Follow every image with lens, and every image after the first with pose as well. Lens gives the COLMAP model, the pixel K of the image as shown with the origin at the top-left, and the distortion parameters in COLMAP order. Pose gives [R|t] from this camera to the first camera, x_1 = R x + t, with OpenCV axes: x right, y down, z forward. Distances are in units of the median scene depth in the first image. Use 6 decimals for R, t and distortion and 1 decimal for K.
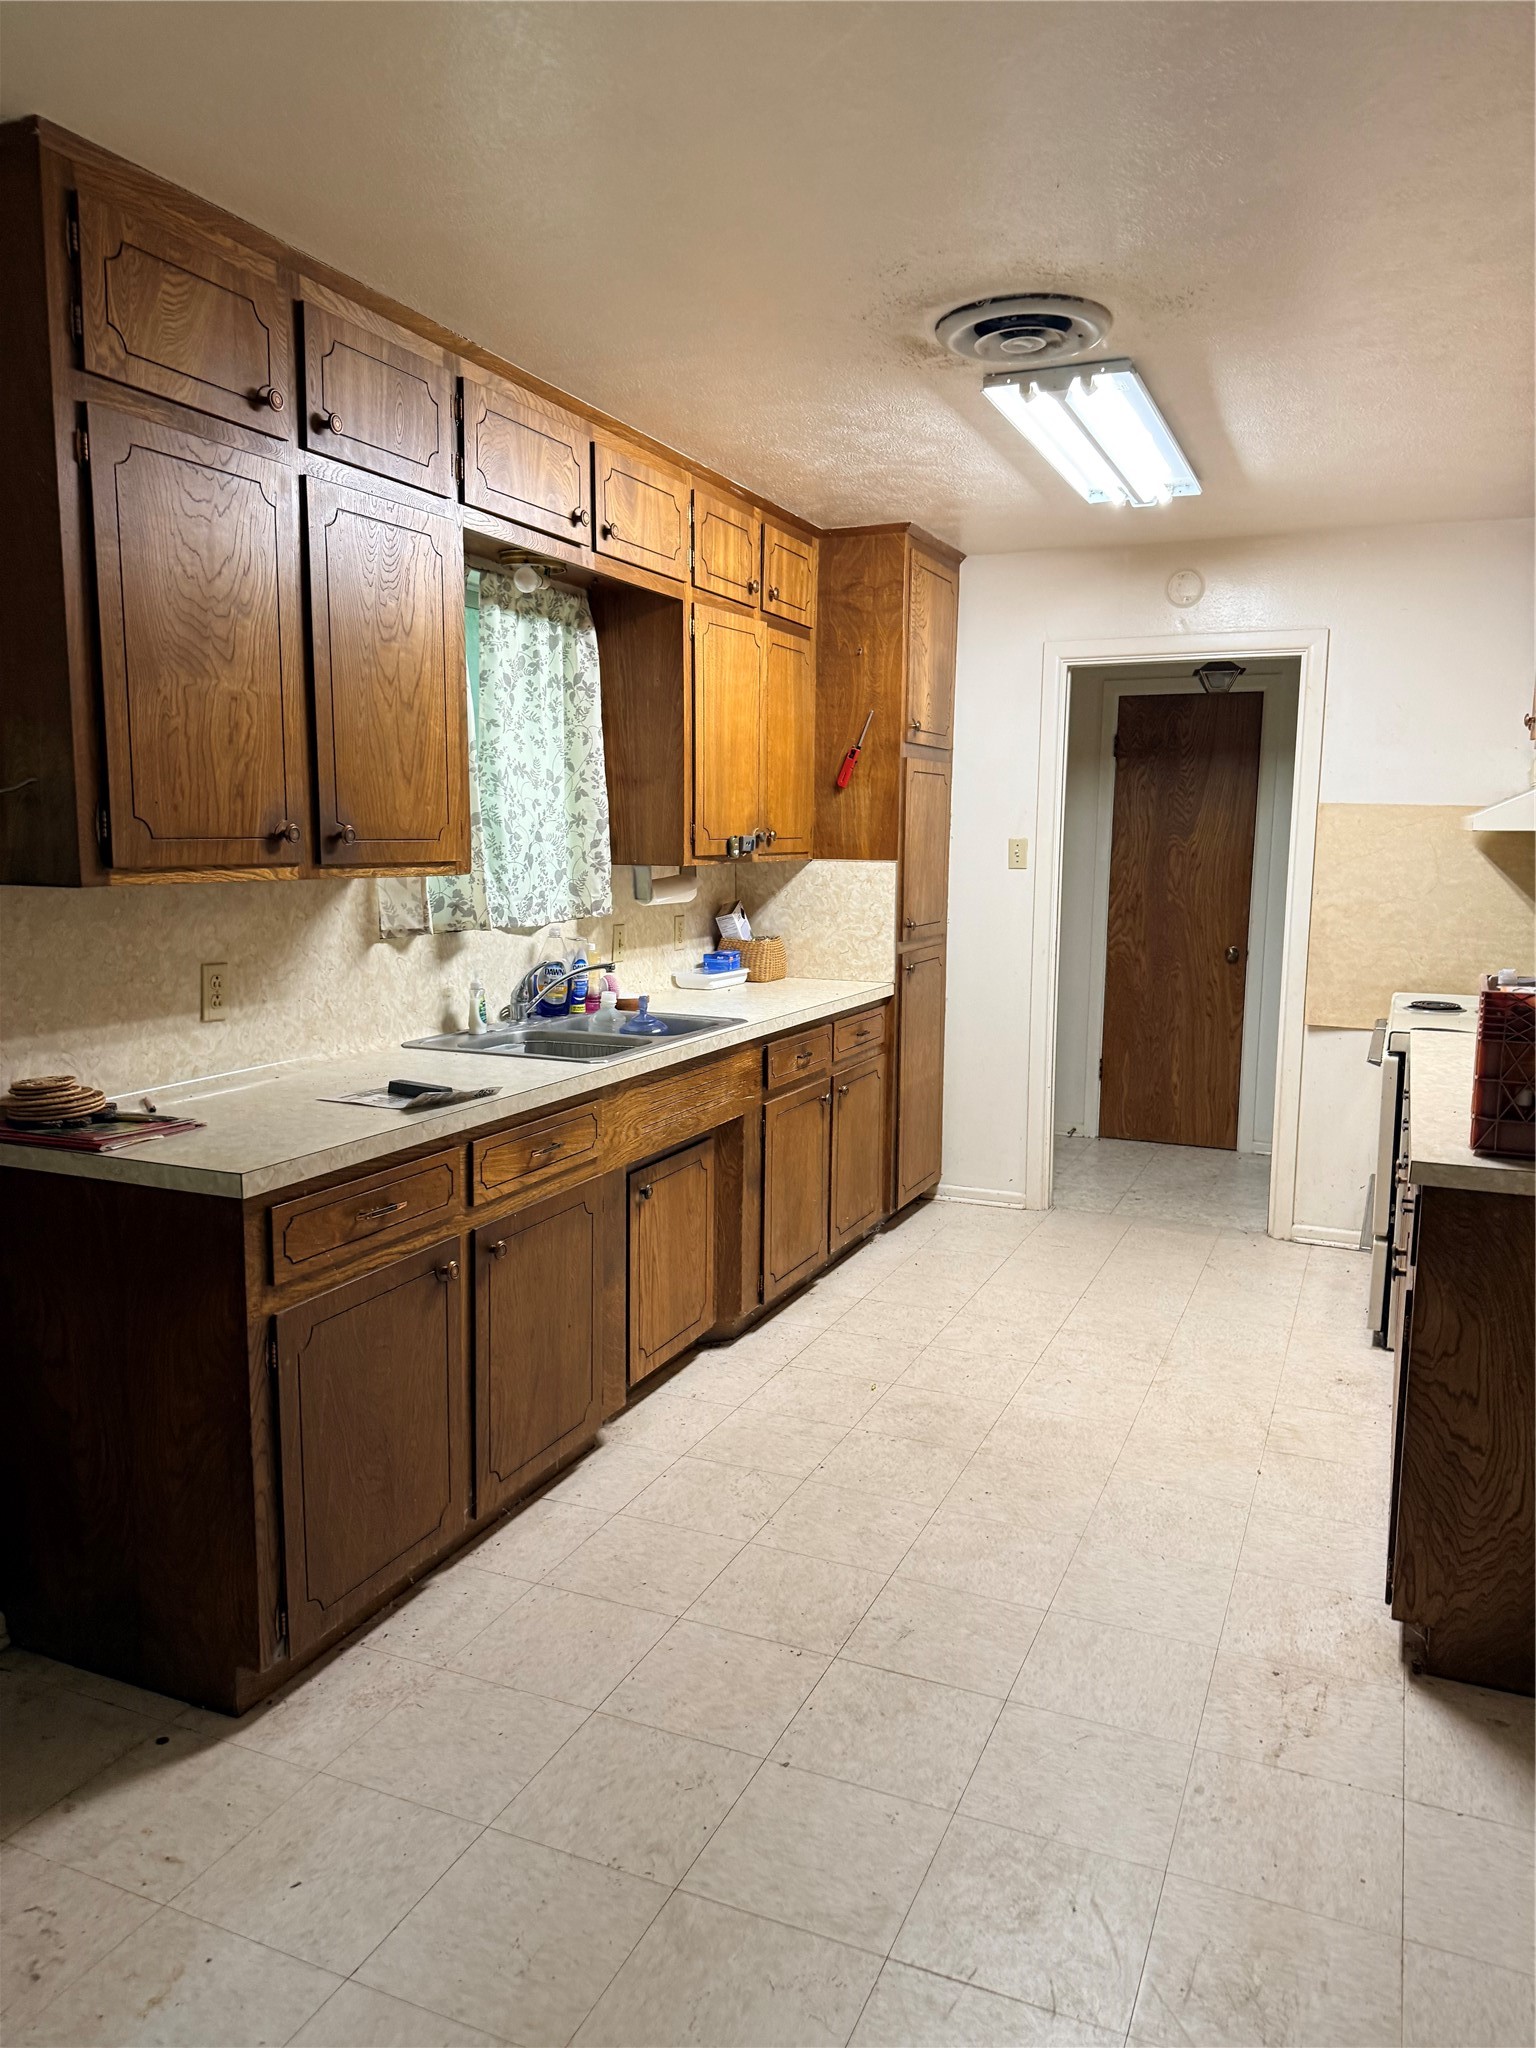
lens RADIAL K [[1449.3, 0, 769.9], [0, 1449.3, 1022.4], [0, 0, 1]] dist [0.045043, -0.059147]
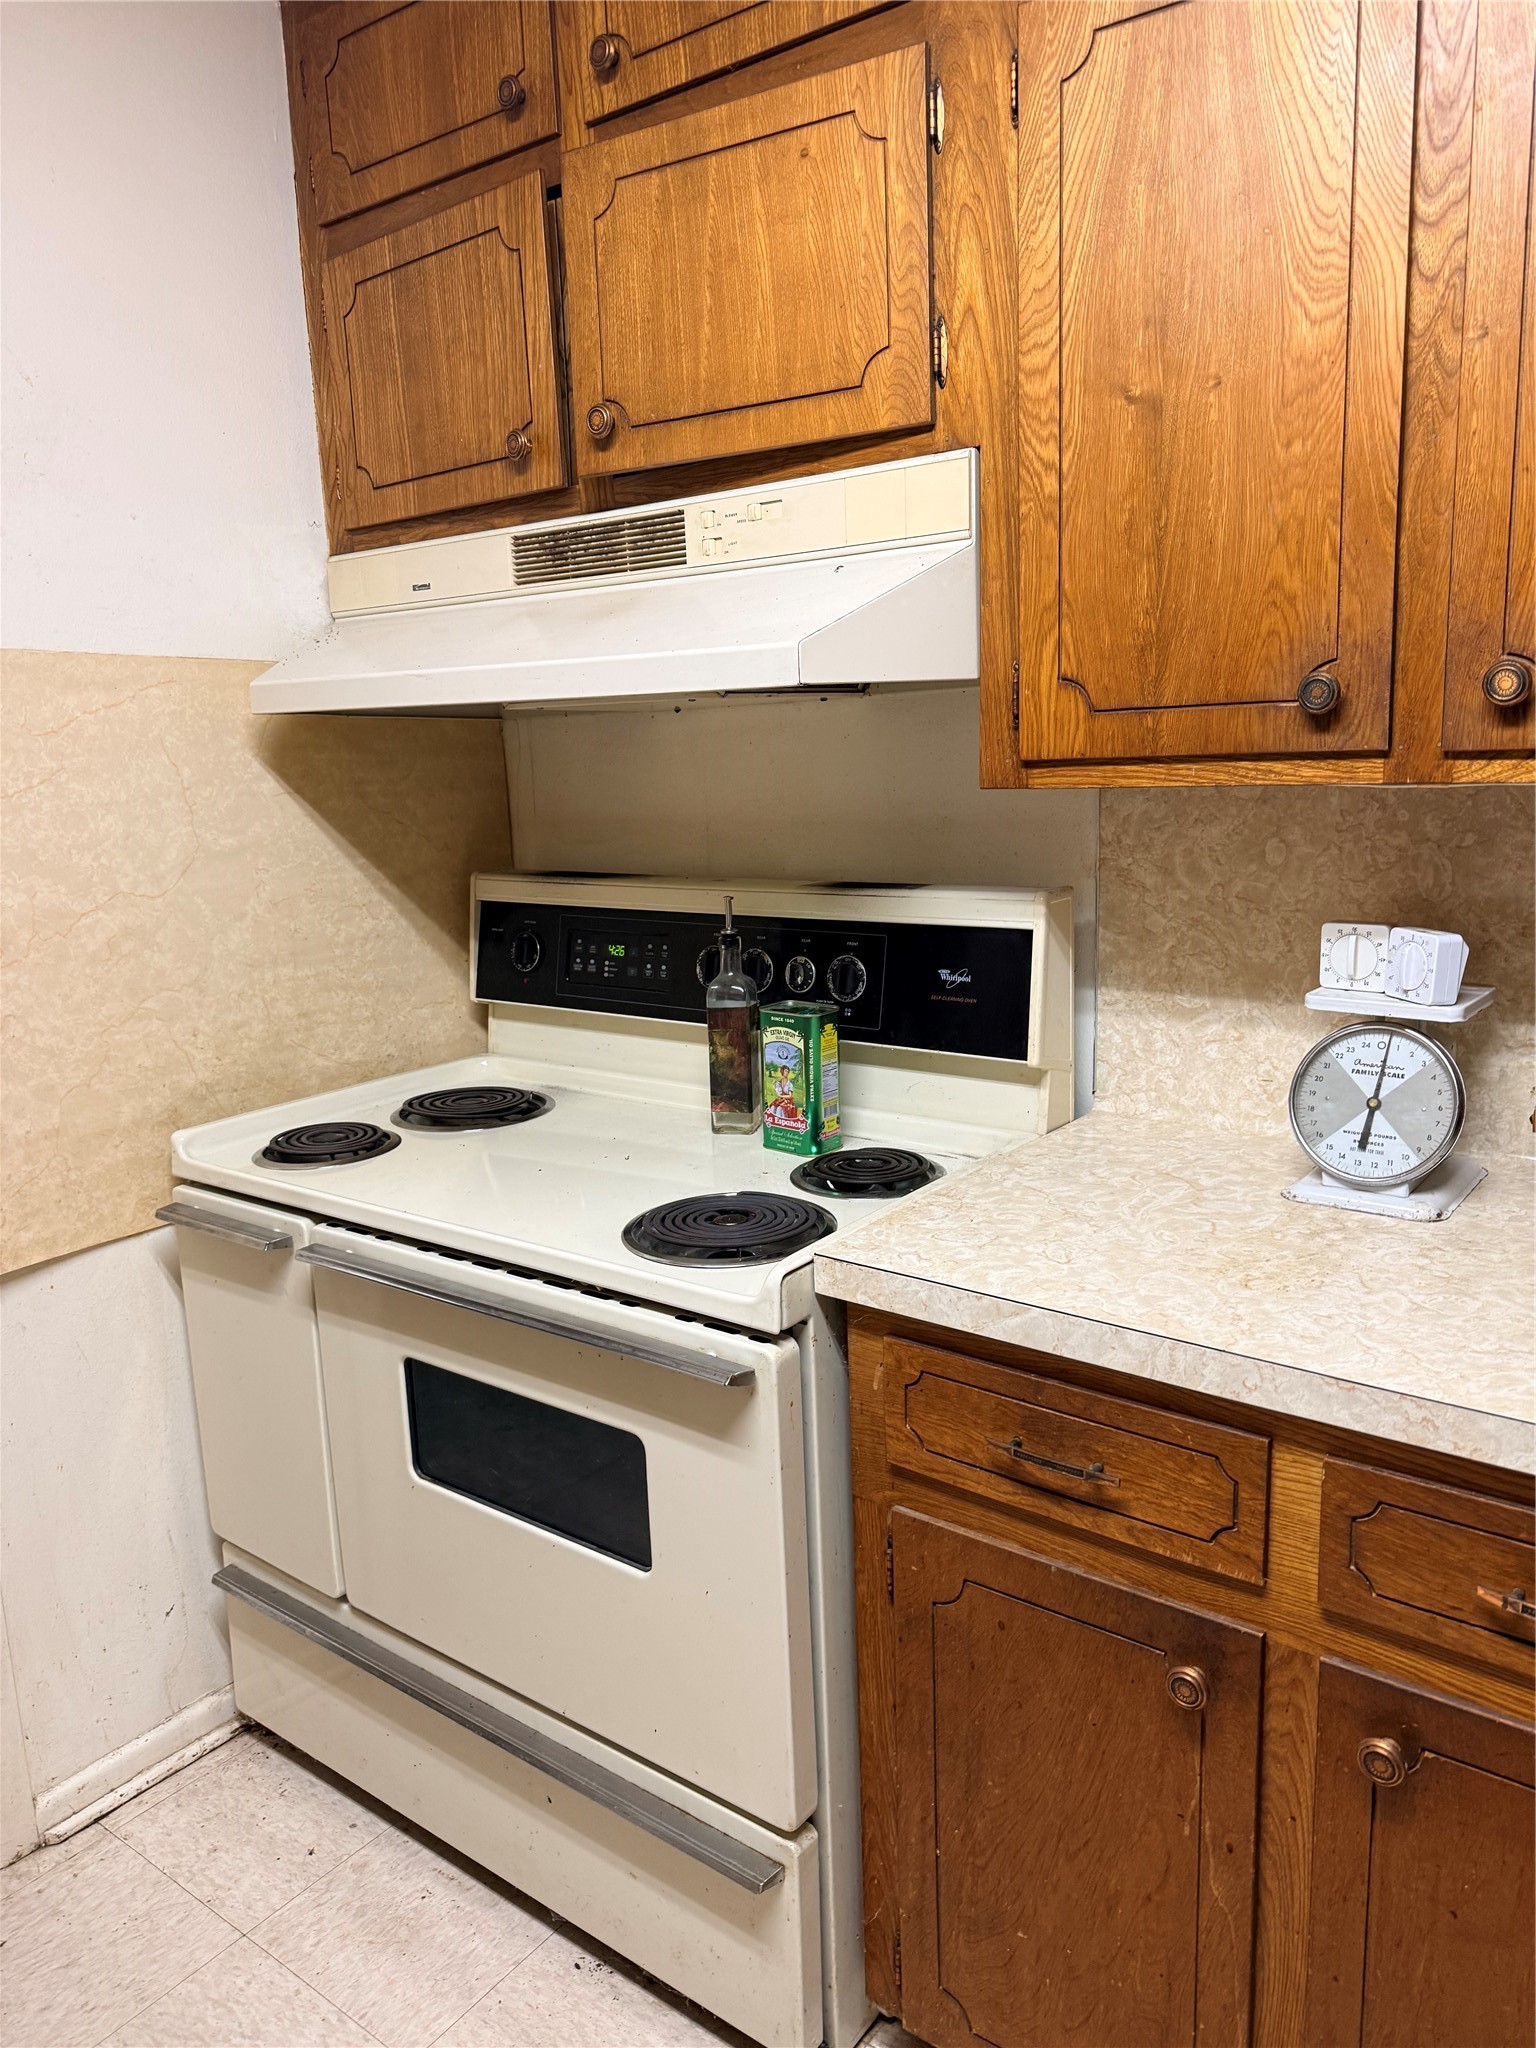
lens RADIAL K [[1449.3, 0, 767.8], [0, 1449.3, 1012.1], [0, 0, 1]] dist [0.045043, -0.059147]
pose [[0.232846, -0.198535, 0.952033, 0.094394], [0.167749, 0.972467, 0.161768, -0.089561], [-0.957937, 0.122036, 0.259739, 0.739227]]
